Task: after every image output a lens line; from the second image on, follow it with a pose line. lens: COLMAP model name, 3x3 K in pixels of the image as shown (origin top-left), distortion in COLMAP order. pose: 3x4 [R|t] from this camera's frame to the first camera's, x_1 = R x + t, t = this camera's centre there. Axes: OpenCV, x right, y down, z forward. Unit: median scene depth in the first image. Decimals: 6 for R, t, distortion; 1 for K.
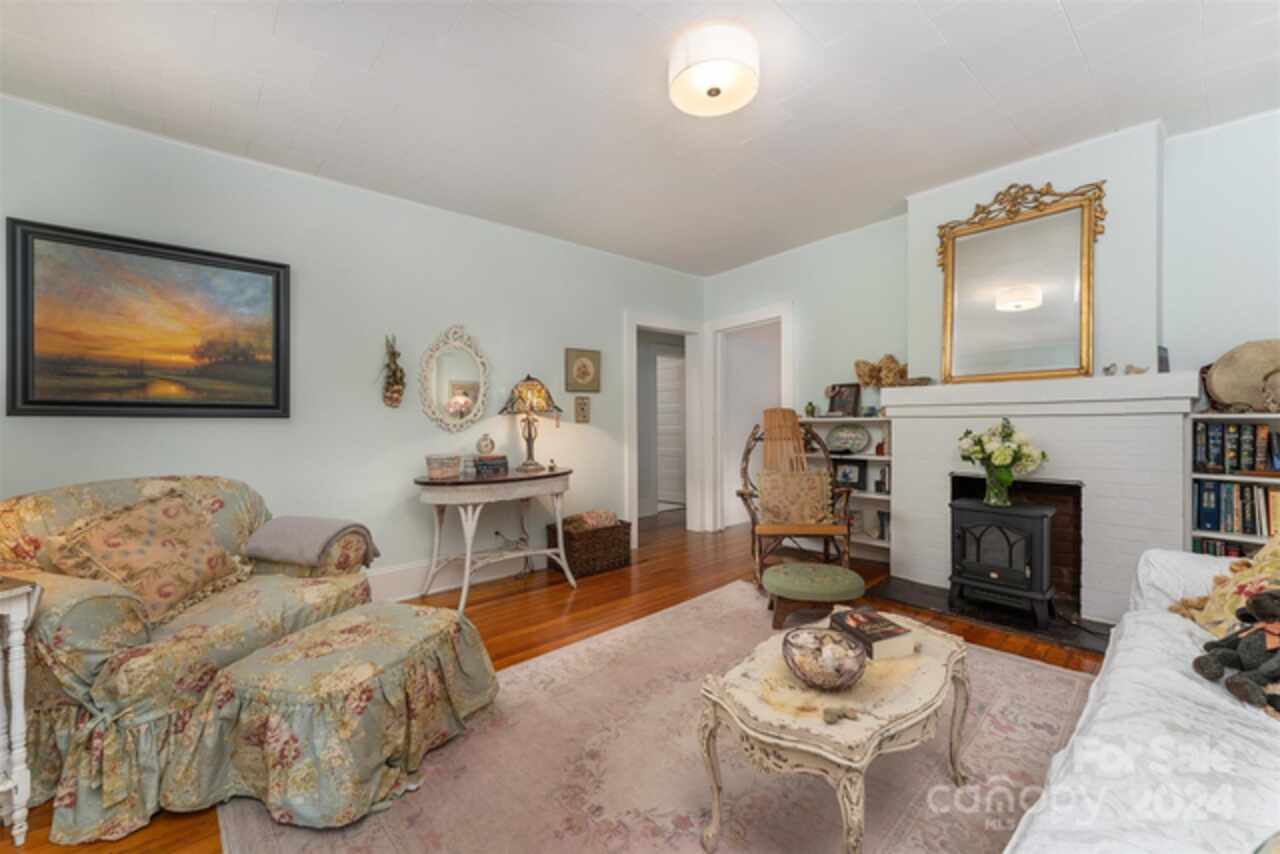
lens RADIAL K [[517.7, 0, 640.0], [0, 517.7, 427.0], [0, 0, 1]] dist [0.003344, -0.000023]
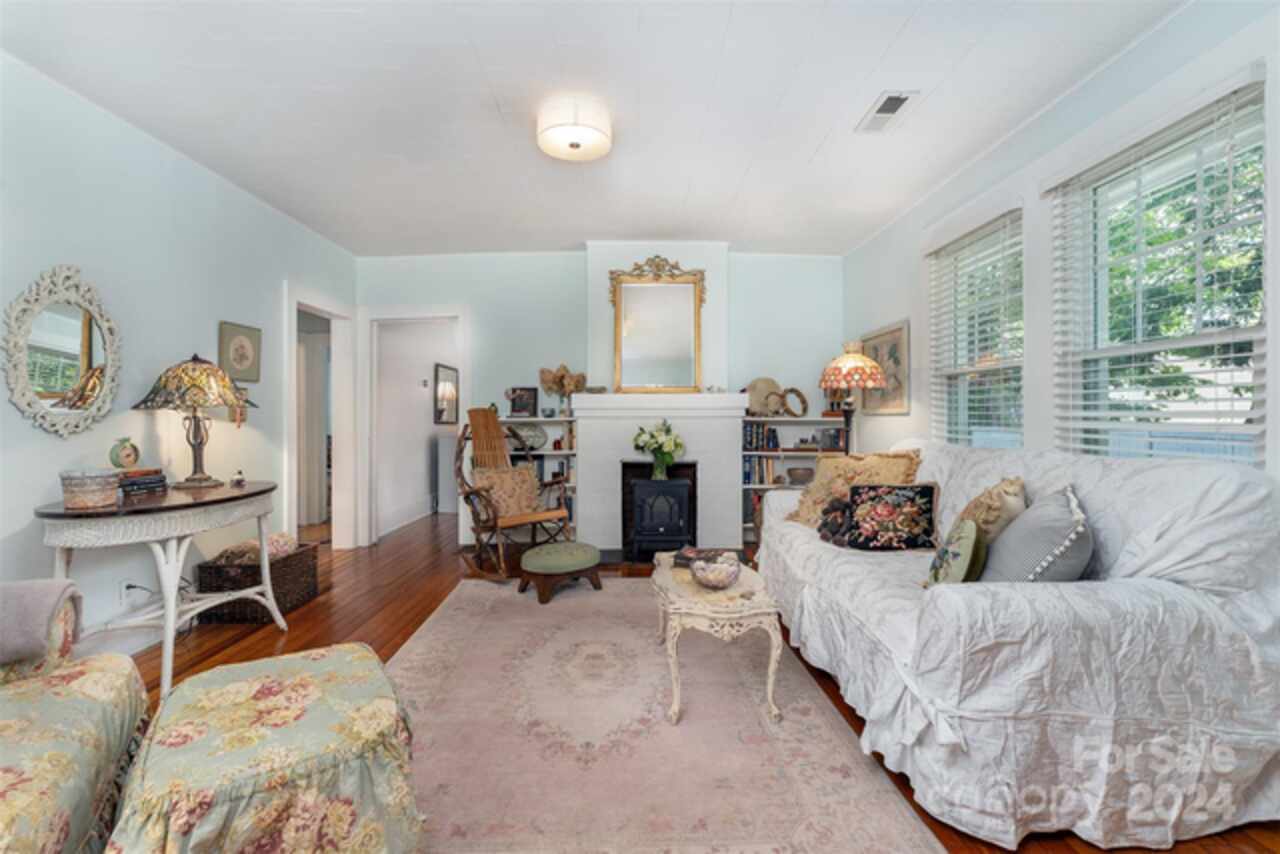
lens RADIAL K [[564.7, 0, 640.0], [0, 564.7, 427.0], [0, 0, 1]] dist [0.001408, -0.000082]
pose [[0.649929, -0.003361, 0.759988, -0.457703], [0.006304, 0.999980, -0.000968, 0.004642], [-0.759969, 0.005420, 0.649937, 0.027818]]
